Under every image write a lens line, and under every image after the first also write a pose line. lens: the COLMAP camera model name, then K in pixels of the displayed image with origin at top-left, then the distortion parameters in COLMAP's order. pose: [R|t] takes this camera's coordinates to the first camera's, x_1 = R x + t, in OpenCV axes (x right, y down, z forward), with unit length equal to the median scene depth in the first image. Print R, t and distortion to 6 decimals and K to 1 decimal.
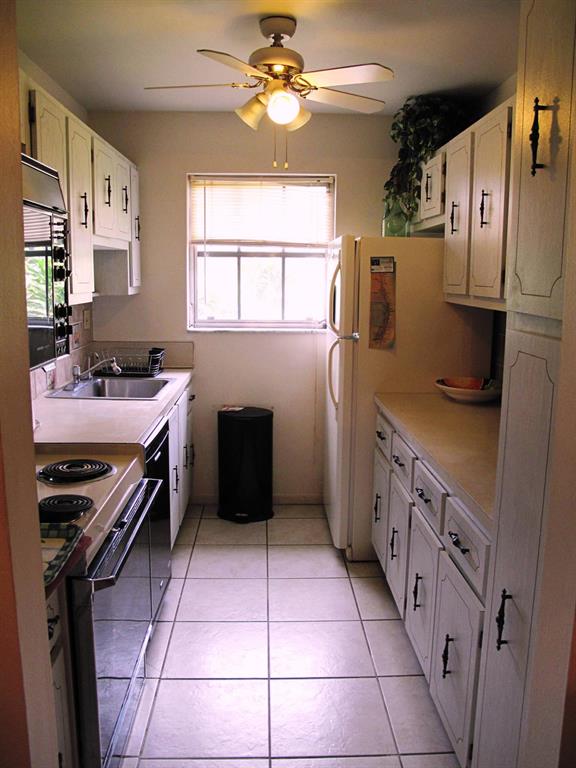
lens RADIAL K [[641.5, 0, 289.7], [0, 641.5, 380.7], [0, 0, 1]] dist [-0.120638, 0.066187]
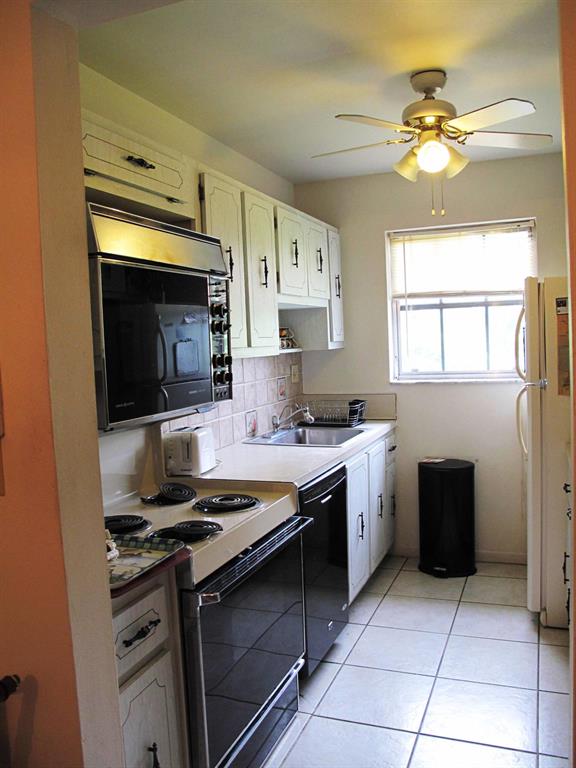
lens RADIAL K [[641.5, 0, 295.2], [0, 641.5, 389.1], [0, 0, 1]] dist [-0.120638, 0.066187]
pose [[0.918728, -0.018248, -0.394469, 0.130532], [-0.013985, 0.996802, -0.078683, 0.017994], [0.394643, 0.077805, 0.915535, 0.004988]]
